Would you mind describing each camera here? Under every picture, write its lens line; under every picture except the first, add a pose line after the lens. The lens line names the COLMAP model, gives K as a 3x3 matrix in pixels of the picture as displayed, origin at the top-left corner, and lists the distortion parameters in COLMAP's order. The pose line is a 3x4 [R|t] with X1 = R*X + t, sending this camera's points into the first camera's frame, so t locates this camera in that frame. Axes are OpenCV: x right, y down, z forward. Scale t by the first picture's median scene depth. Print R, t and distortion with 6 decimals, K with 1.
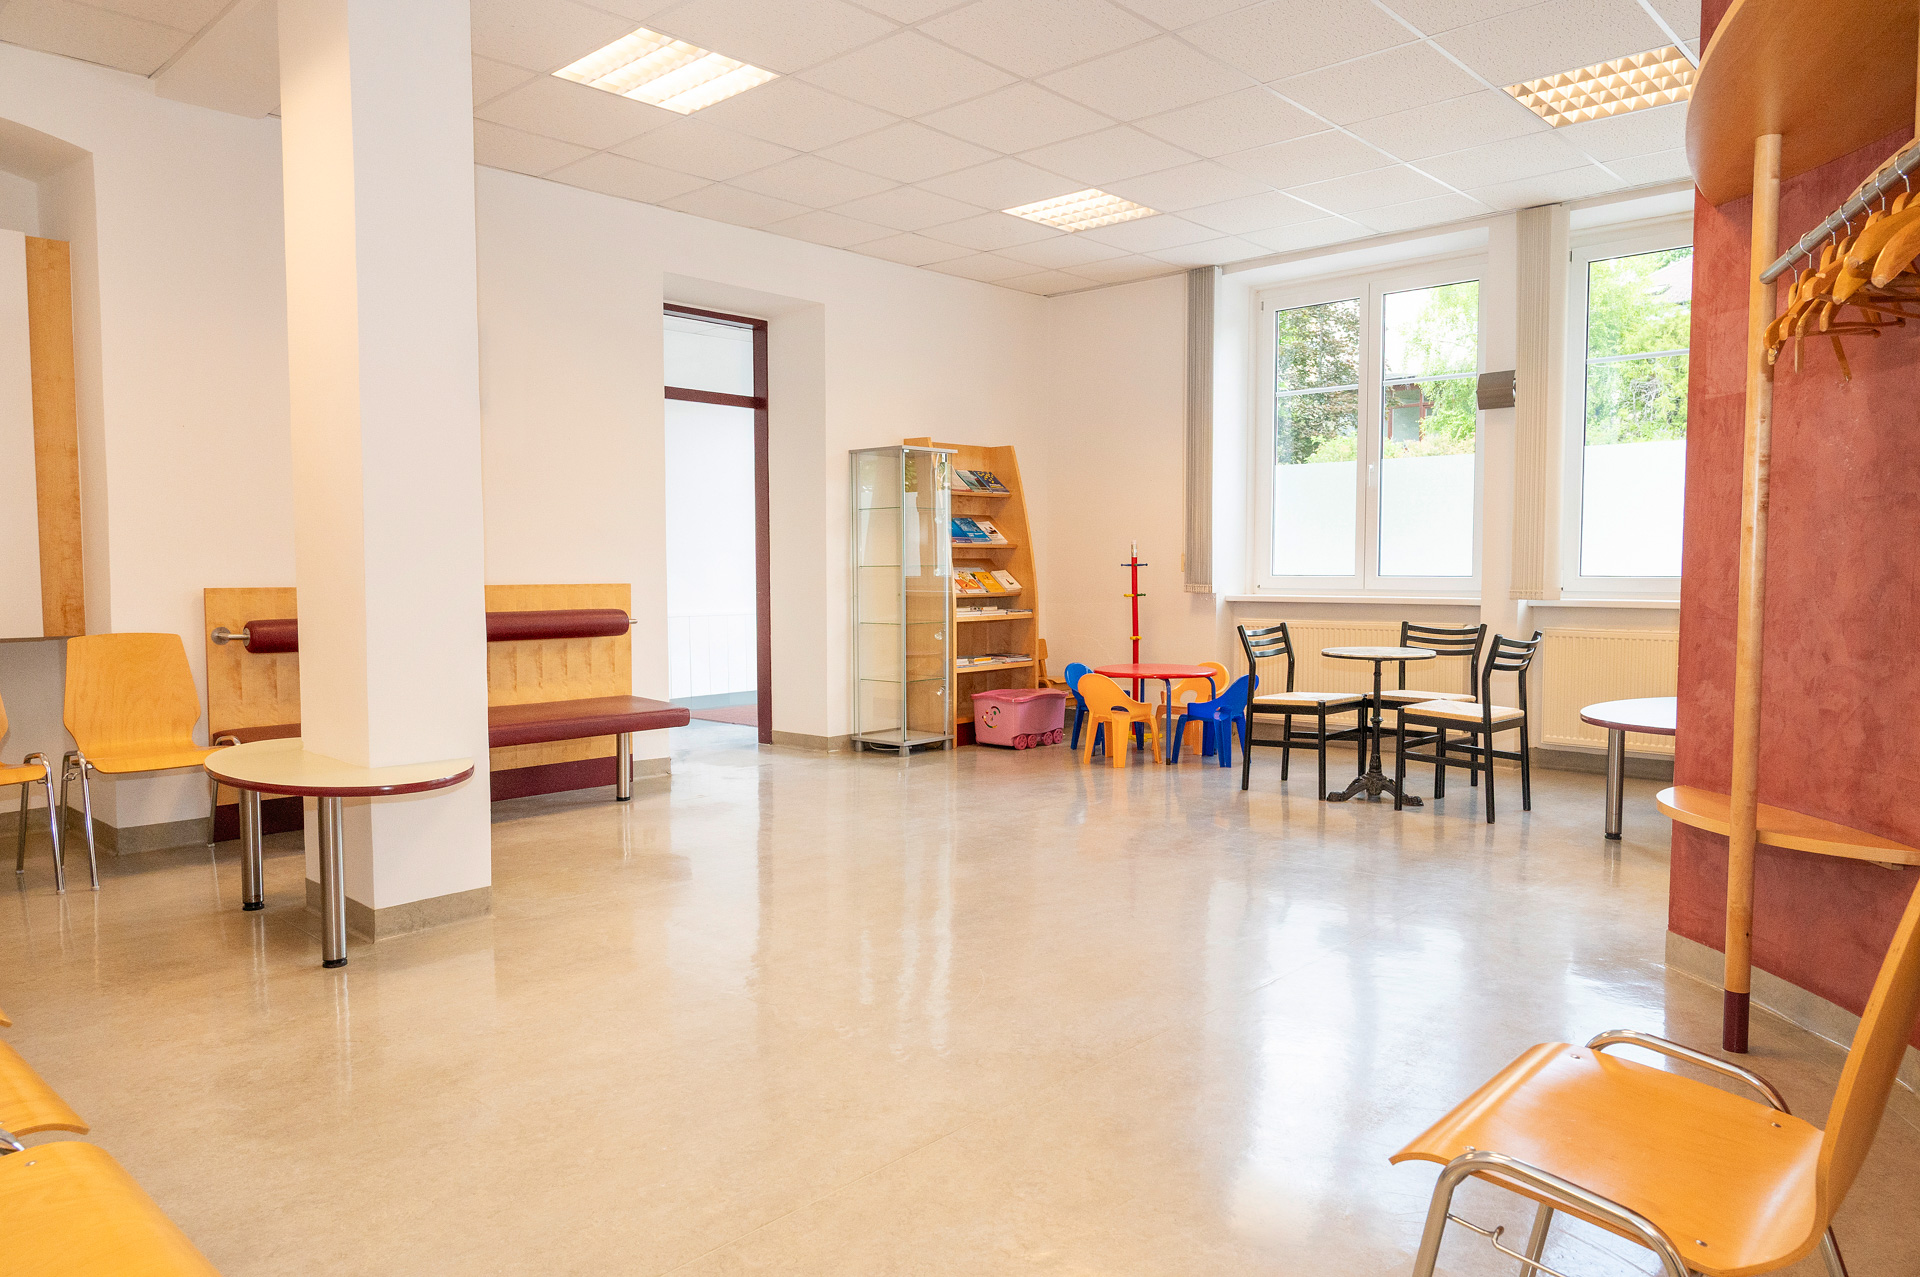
lens RADIAL K [[1279.1, 0, 960.0], [0, 1279.1, 628.3], [0, 0, 1]] dist [-0.008629, 0.002634]
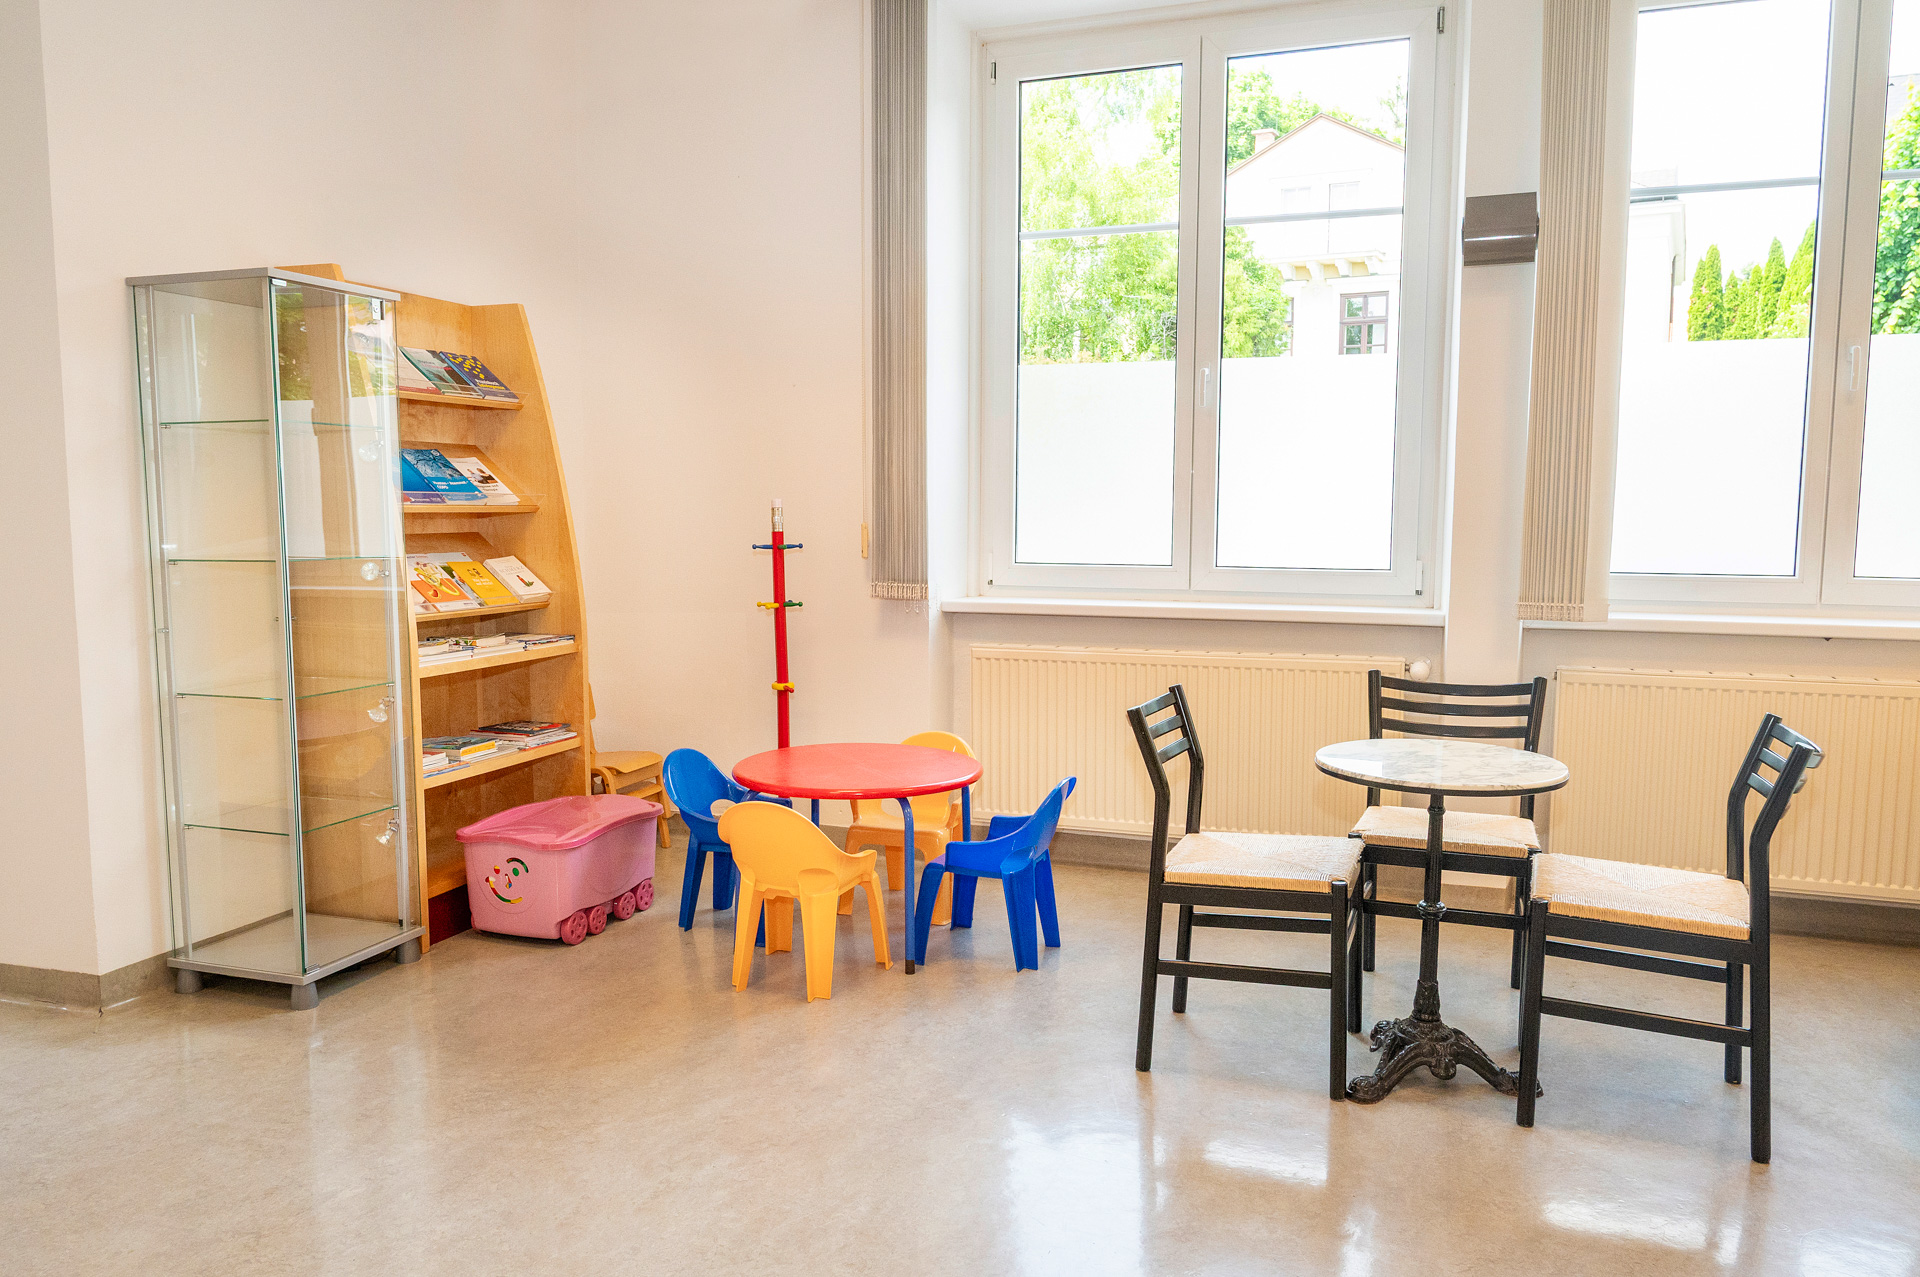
lens RADIAL K [[1369.6, 0, 953.9], [0, 1369.6, 644.9], [0, 0, 1]] dist [-0.001547, 0.001992]
pose [[0.919793, -0.035356, 0.390807, -0.017503], [0.014698, 0.998338, 0.055726, -0.040539], [-0.392128, -0.045512, 0.918784, 0.468131]]
